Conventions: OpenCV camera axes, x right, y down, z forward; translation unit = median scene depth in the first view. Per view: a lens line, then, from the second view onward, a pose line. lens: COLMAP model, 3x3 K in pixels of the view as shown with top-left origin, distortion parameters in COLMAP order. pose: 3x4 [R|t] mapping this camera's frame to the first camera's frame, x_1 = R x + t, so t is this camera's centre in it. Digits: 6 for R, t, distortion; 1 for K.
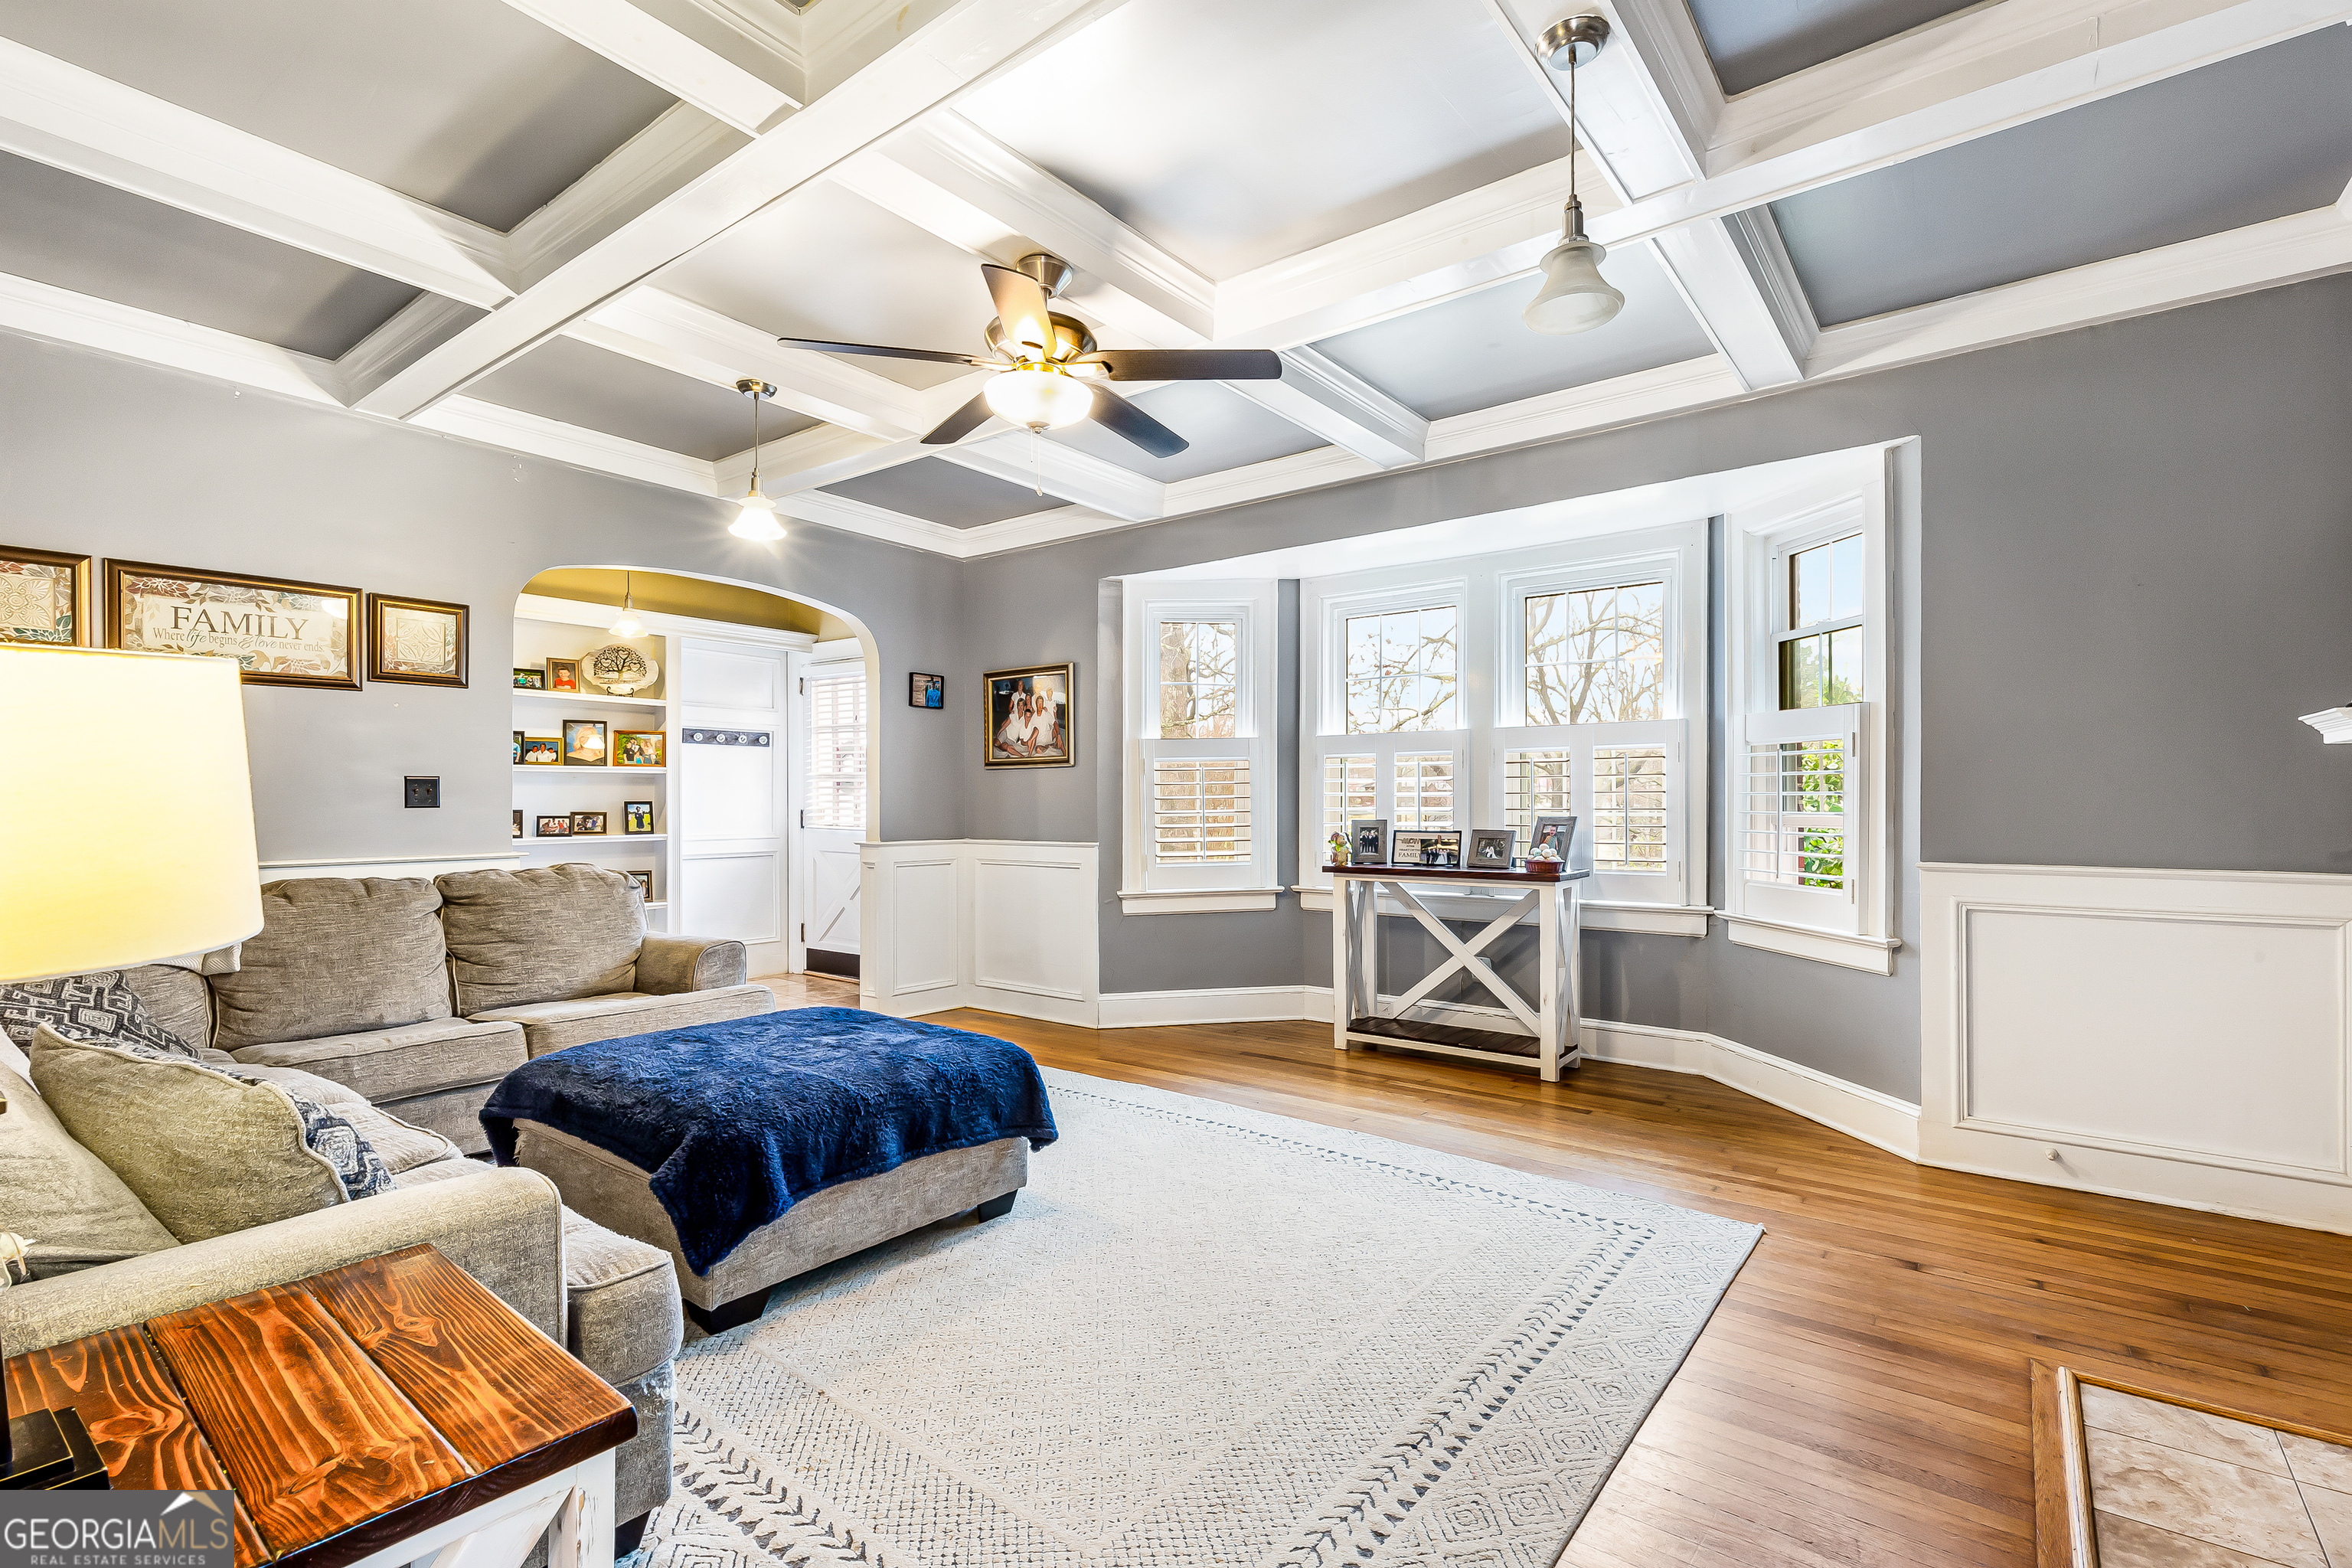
lens RADIAL K [[1082.5, 0, 1183.4], [0, 1082.5, 784.3], [0, 0, 1]] dist [0.012246, -0.002253]
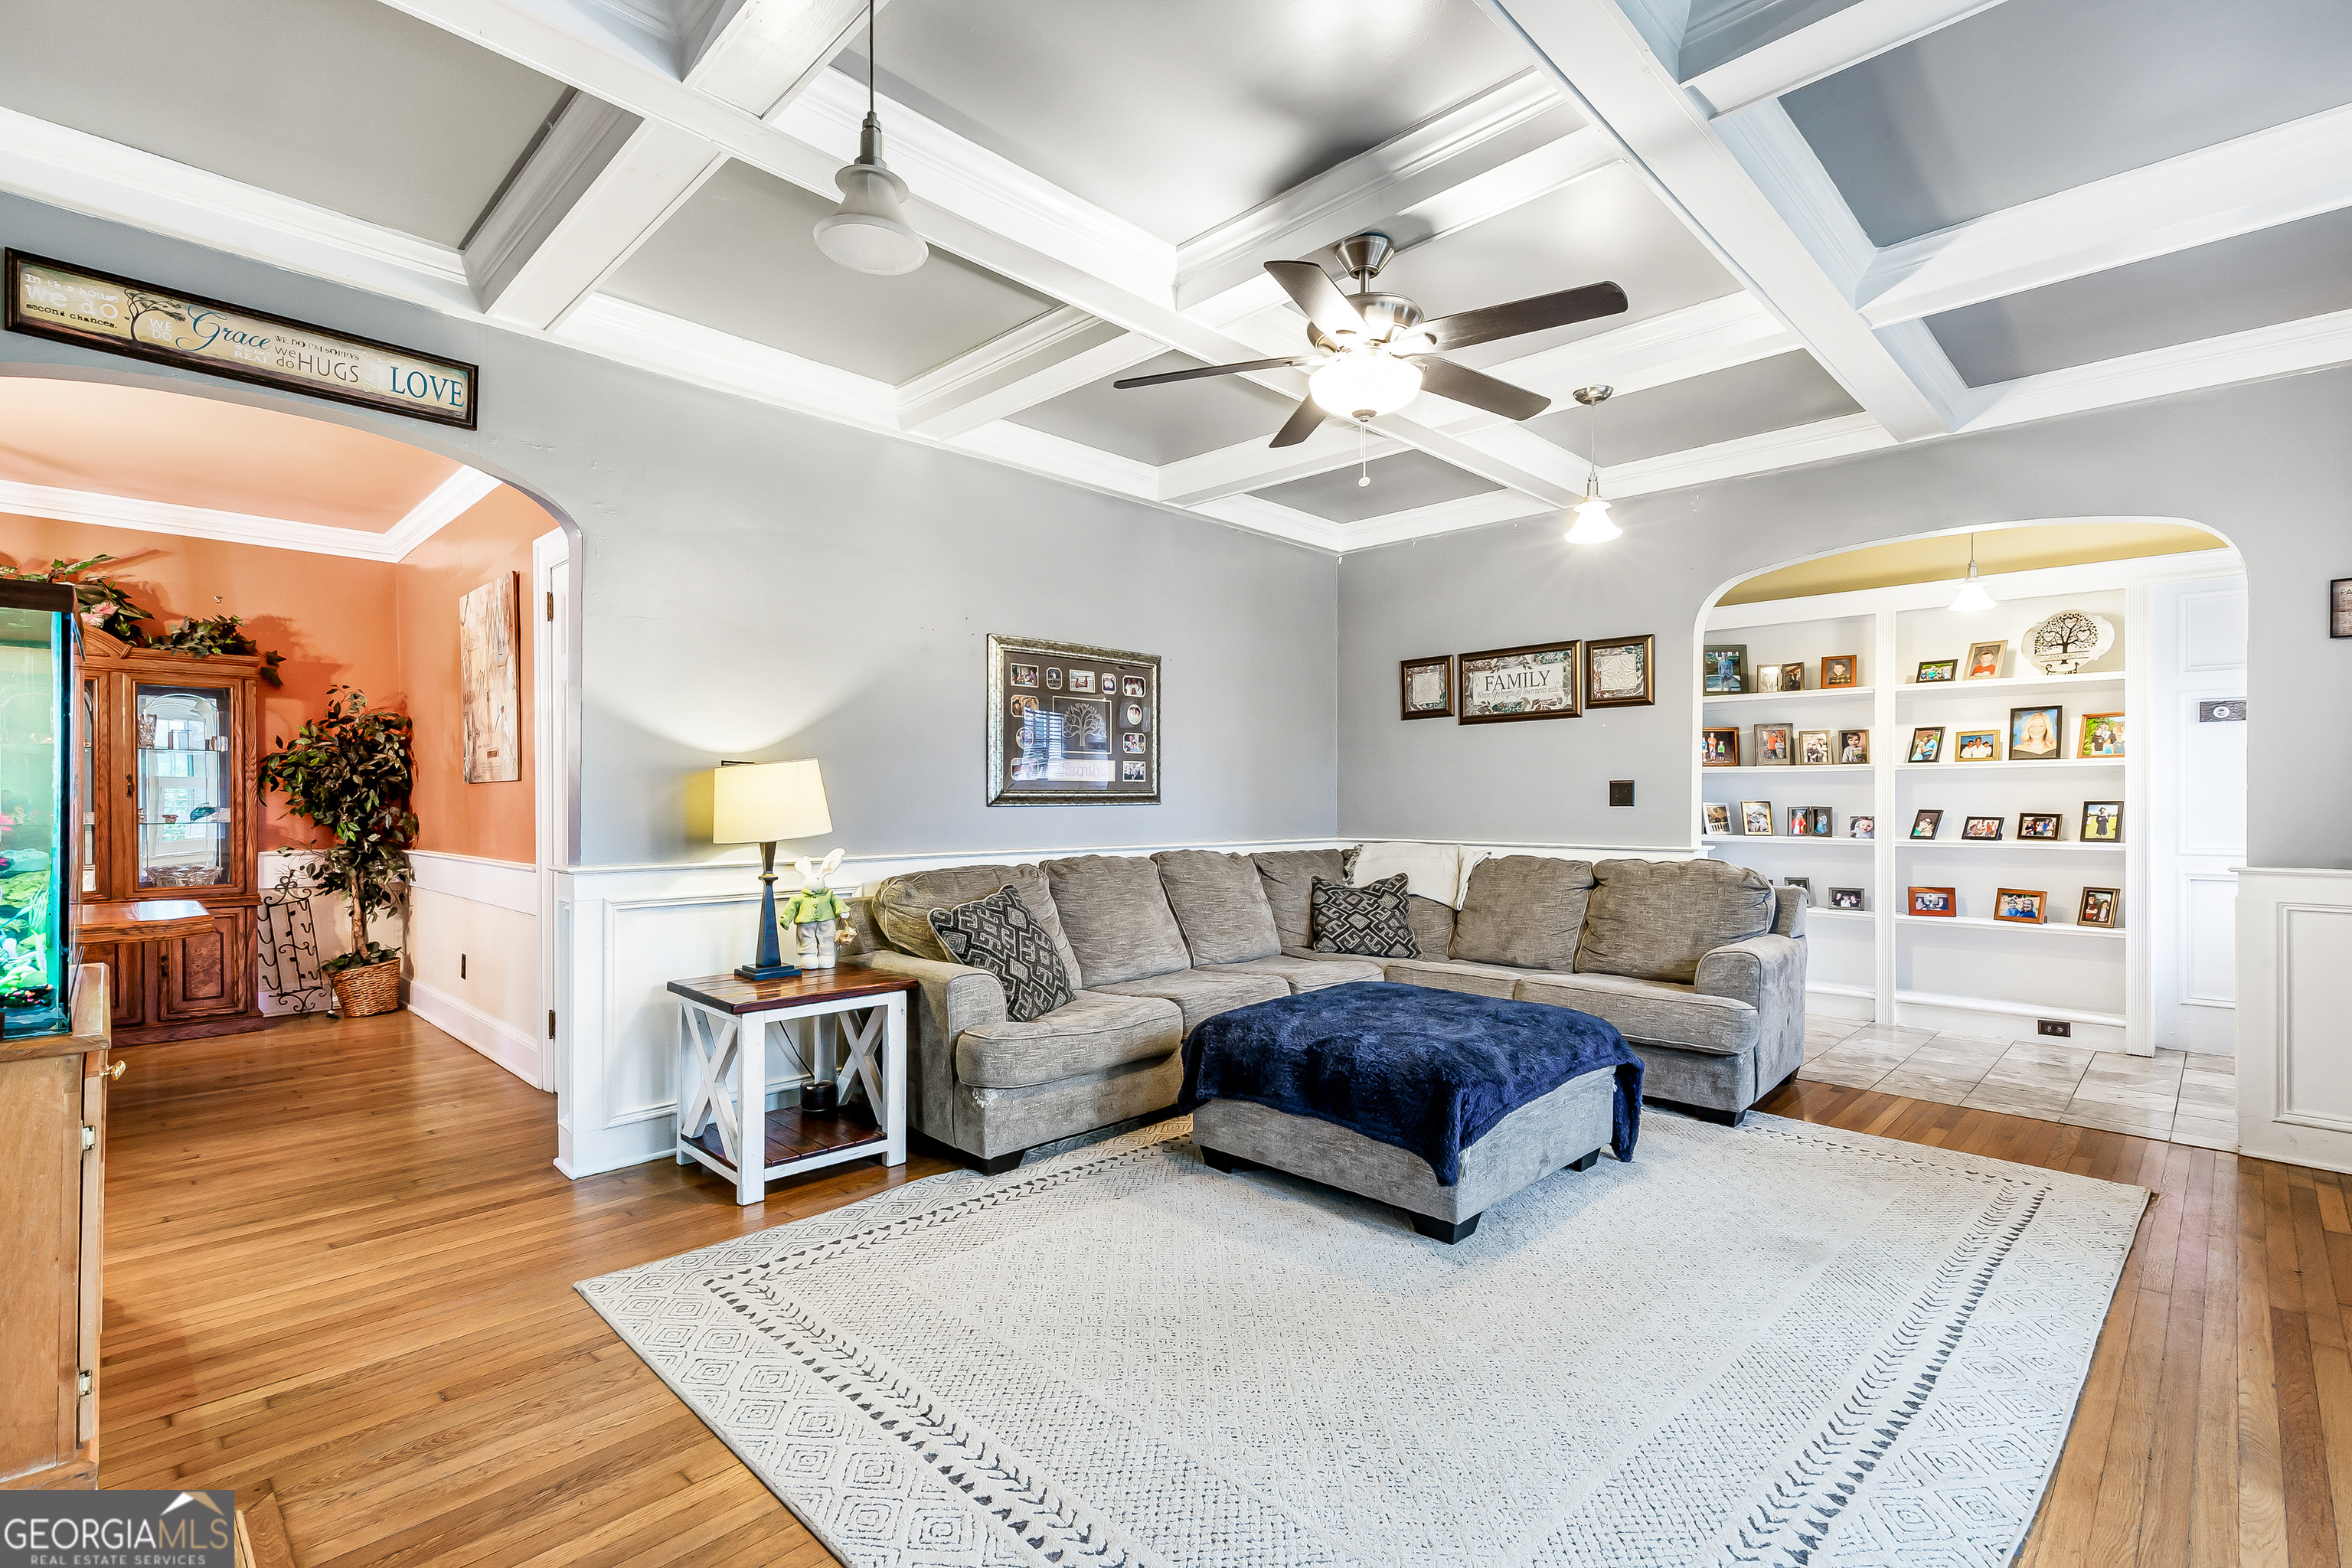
lens RADIAL K [[1082.5, 0, 1184.2], [0, 1082.5, 791.8], [0, 0, 1]] dist [0.012246, -0.002253]
pose [[-0.121079, -0.008157, -0.992609, 0.593414], [0.015453, 0.999830, -0.010102, 0.010113], [0.992523, -0.016562, -0.120933, 0.669114]]
